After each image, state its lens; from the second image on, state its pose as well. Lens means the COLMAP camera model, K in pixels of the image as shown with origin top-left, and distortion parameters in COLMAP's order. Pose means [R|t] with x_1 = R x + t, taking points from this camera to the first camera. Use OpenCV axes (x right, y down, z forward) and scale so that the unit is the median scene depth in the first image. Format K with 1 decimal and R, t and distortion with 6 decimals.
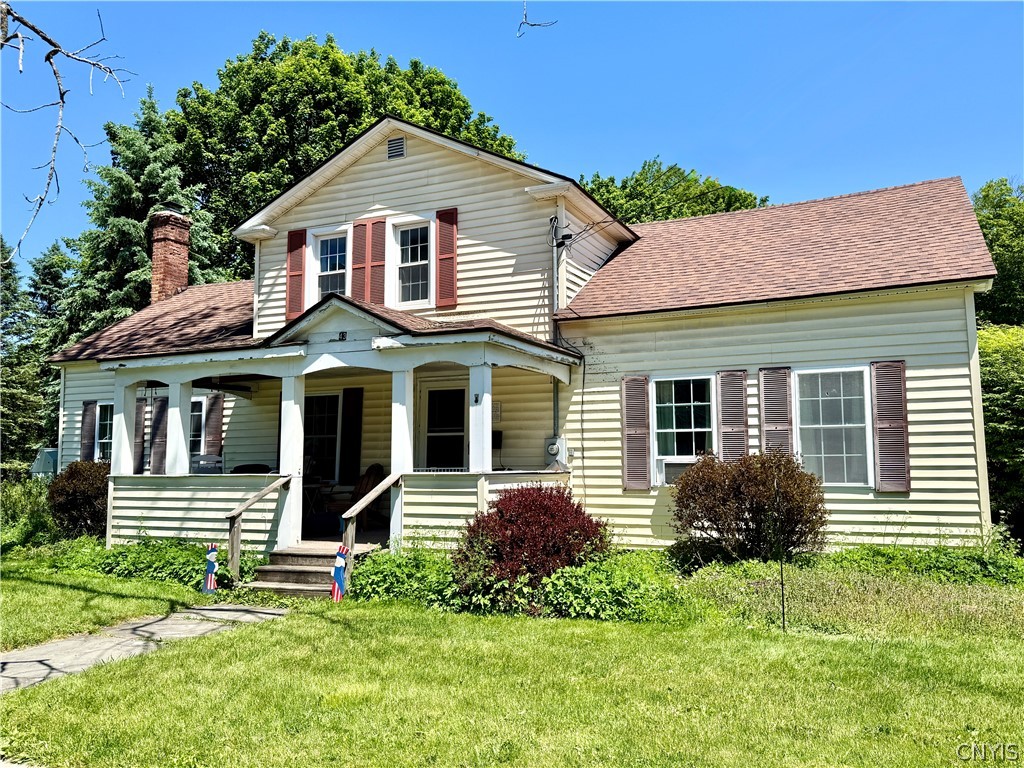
lens RADIAL K [[834.1, 0, 511.9], [0, 834.1, 384.1], [0, 0, 1]] dist [0.099221, -0.000321]
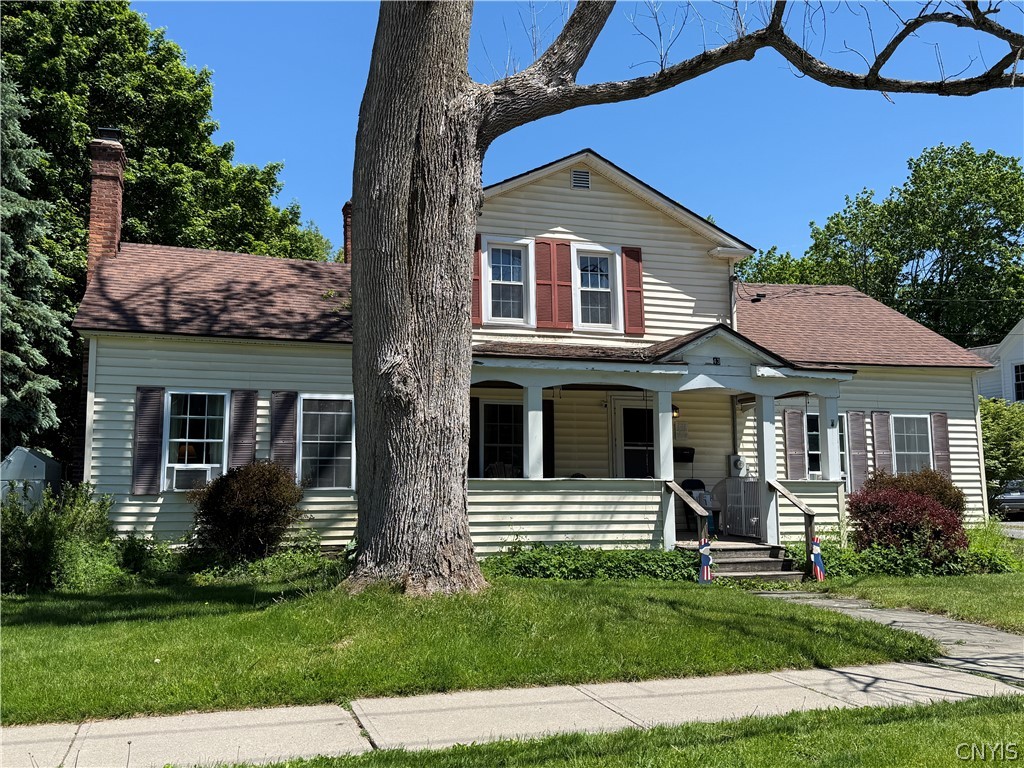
lens RADIAL K [[921.8, 0, 511.7], [0, 921.8, 381.8], [0, 0, 1]] dist [0.112800, 0.000950]
pose [[0.740527, 0.083646, 0.666801, -1.071493], [-0.066995, 0.996469, -0.050599, 0.046699], [-0.668679, -0.007202, 0.743516, 0.199336]]
